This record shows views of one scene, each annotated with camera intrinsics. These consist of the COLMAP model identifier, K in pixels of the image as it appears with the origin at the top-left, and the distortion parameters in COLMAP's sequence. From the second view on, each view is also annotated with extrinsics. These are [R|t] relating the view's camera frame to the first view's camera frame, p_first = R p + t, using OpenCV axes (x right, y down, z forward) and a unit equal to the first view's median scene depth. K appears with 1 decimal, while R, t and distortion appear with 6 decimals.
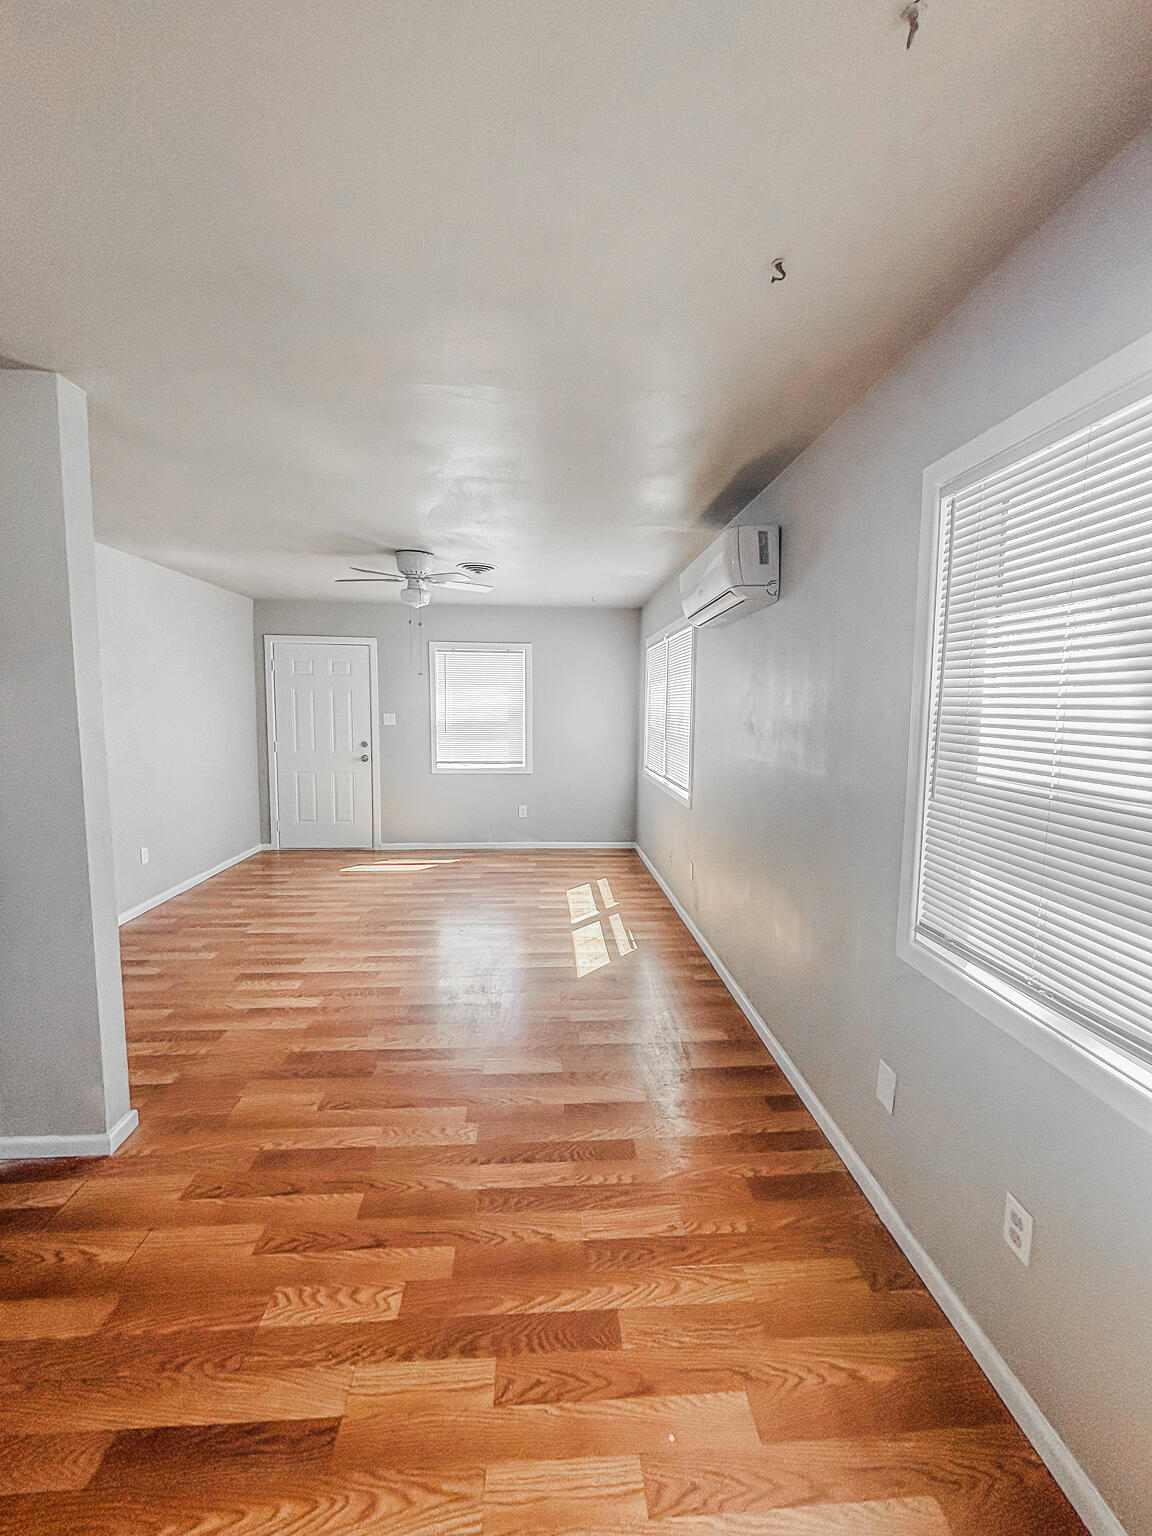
lens RADIAL K [[623.7, 0, 581.0], [0, 623.7, 757.7], [0, 0, 1]] dist [0.000061, 0.000494]
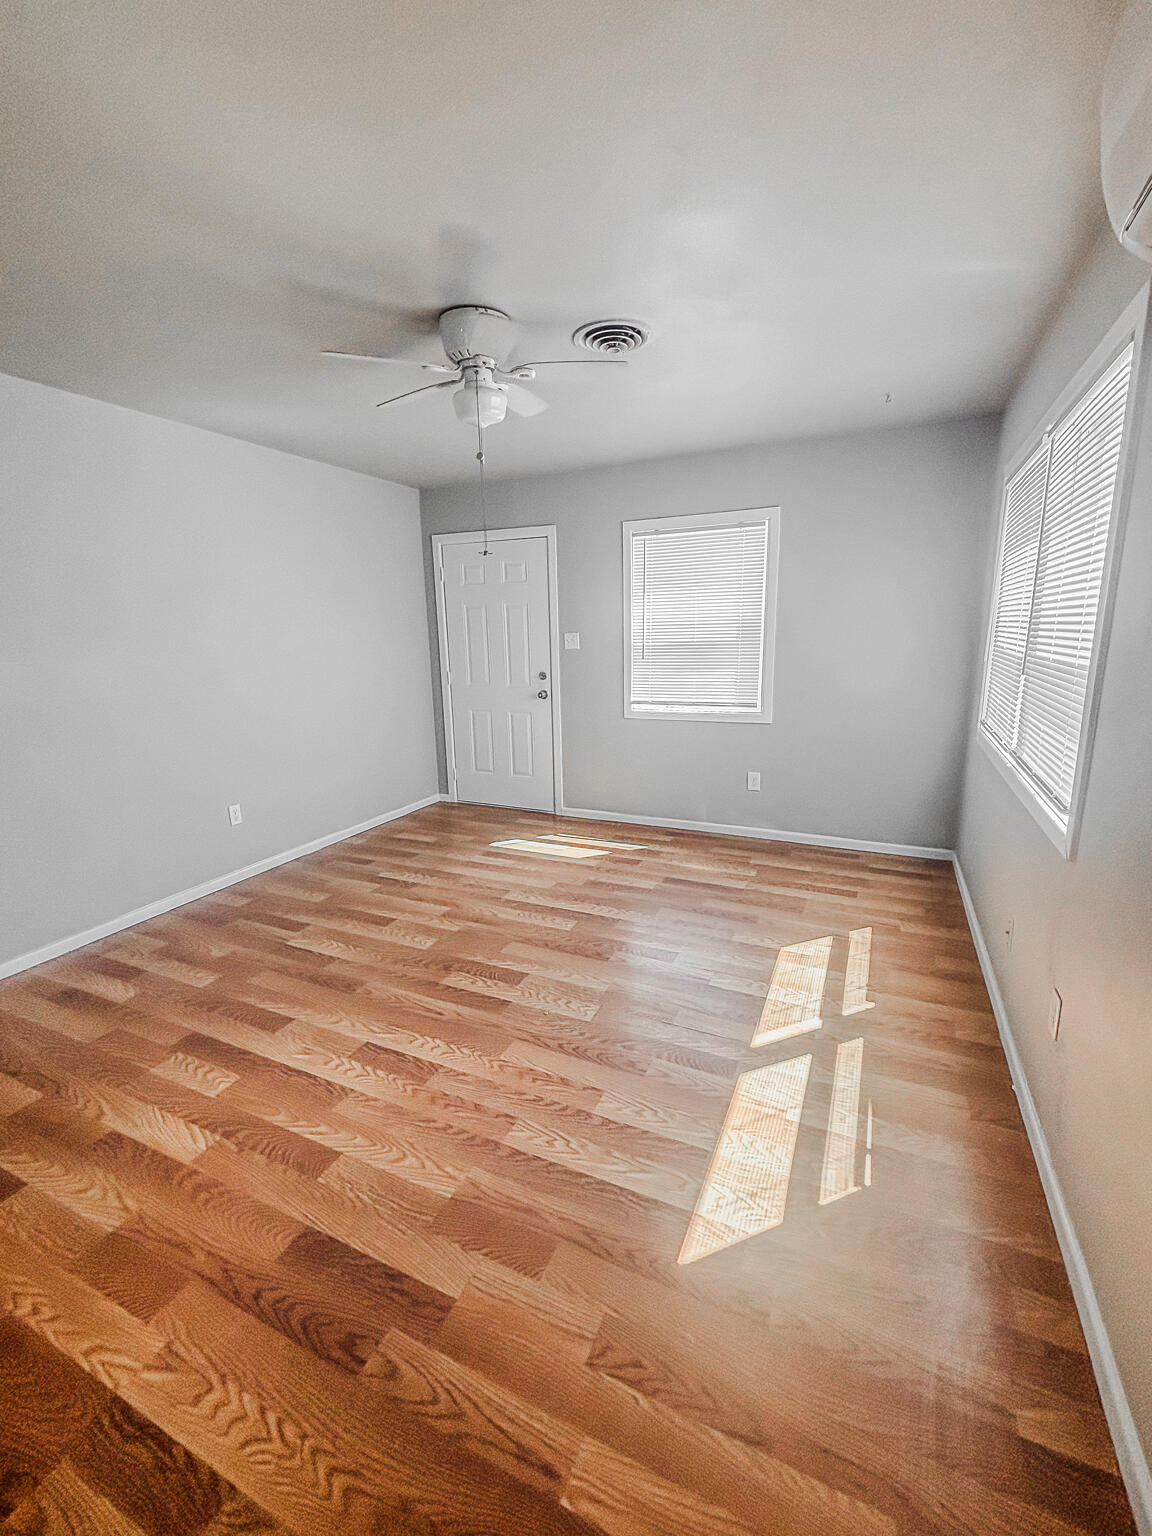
lens RADIAL K [[645.2, 0, 576.8], [0, 645.2, 759.9], [0, 0, 1]] dist [-0.004264, -0.000441]
pose [[0.874082, 0.070112, -0.480692, 0.084797], [-0.011051, 0.992144, 0.124616, -0.021733], [0.485652, -0.103612, 0.867990, 0.454598]]
